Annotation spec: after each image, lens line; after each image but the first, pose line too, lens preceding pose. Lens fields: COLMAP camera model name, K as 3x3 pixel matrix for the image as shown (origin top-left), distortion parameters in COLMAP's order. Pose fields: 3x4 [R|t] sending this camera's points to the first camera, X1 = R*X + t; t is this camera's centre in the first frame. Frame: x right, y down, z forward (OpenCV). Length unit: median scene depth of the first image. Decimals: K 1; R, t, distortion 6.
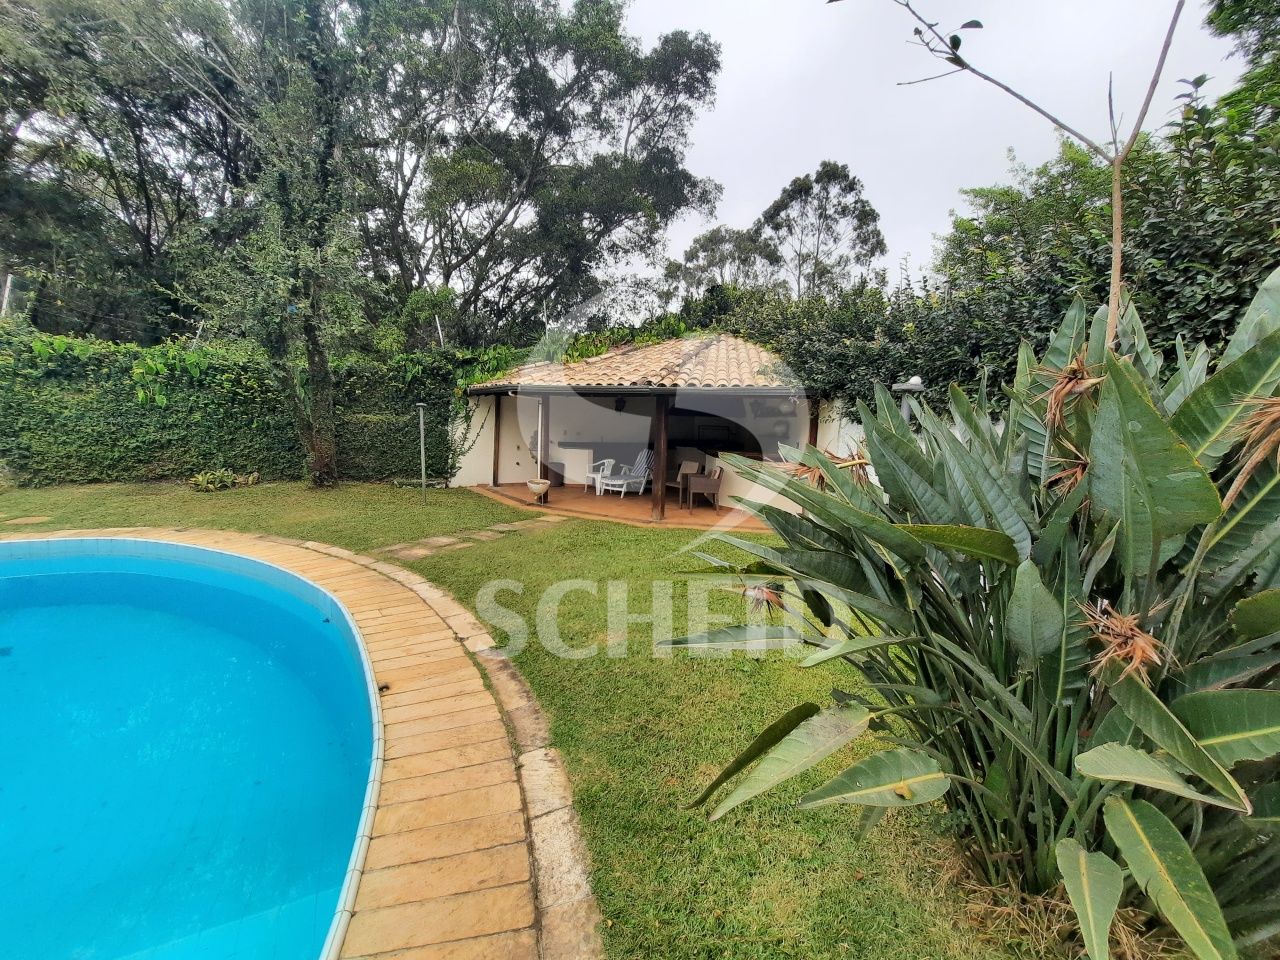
lens RADIAL K [[504.8, 0, 640.0], [0, 504.8, 480.0], [0, 0, 1]] dist [0.028377, -0.016484]
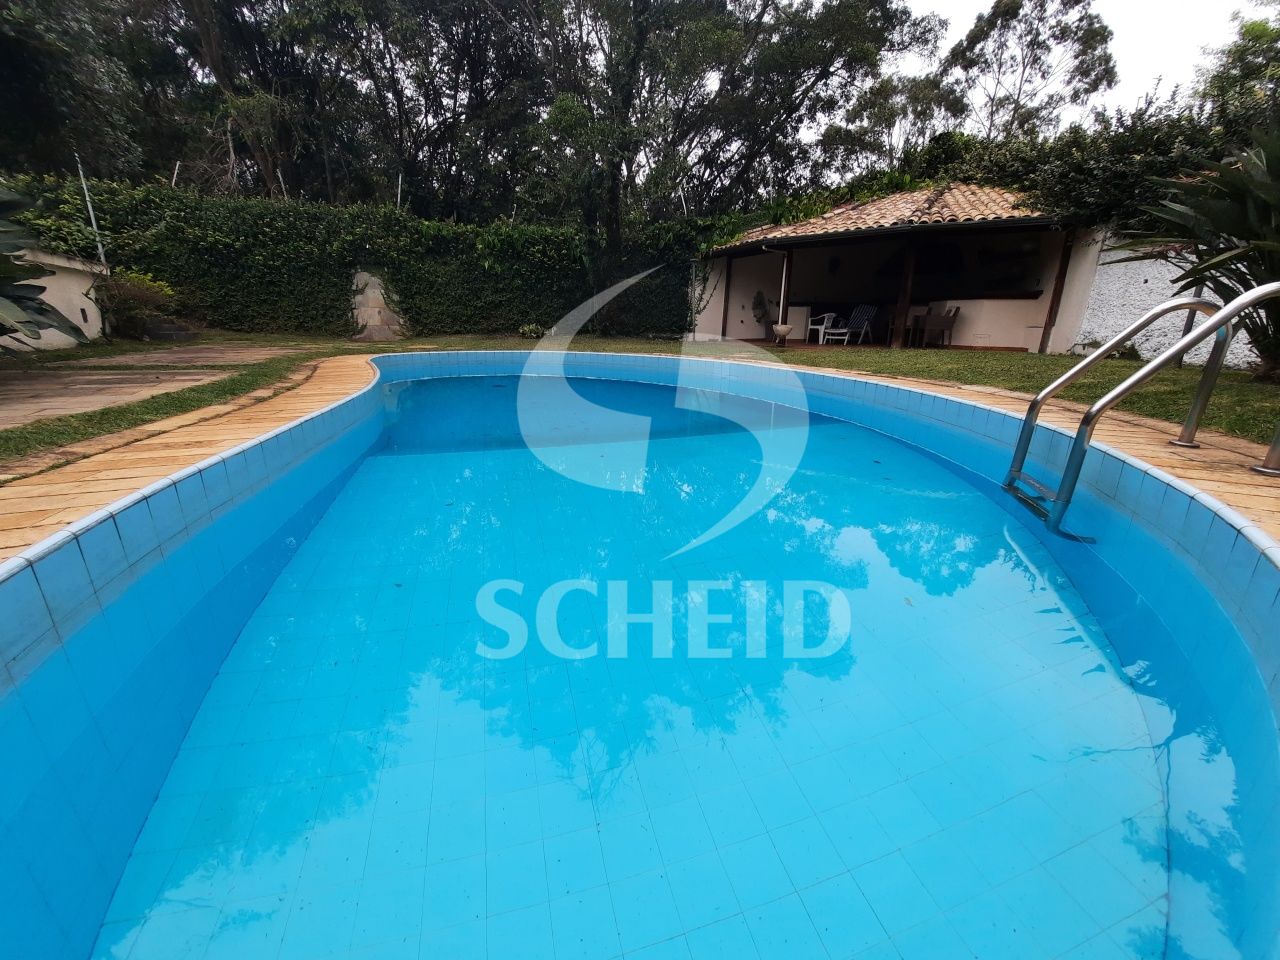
lens RADIAL K [[519.4, 0, 640.0], [0, 519.4, 480.0], [0, 0, 1]] dist [-0.000250, -0.000480]
pose [[0.975378, 0.035695, -0.217631, -0.136058], [0.002005, 0.985339, 0.170594, 0.082295], [0.220529, -0.166830, 0.961007, -0.165184]]
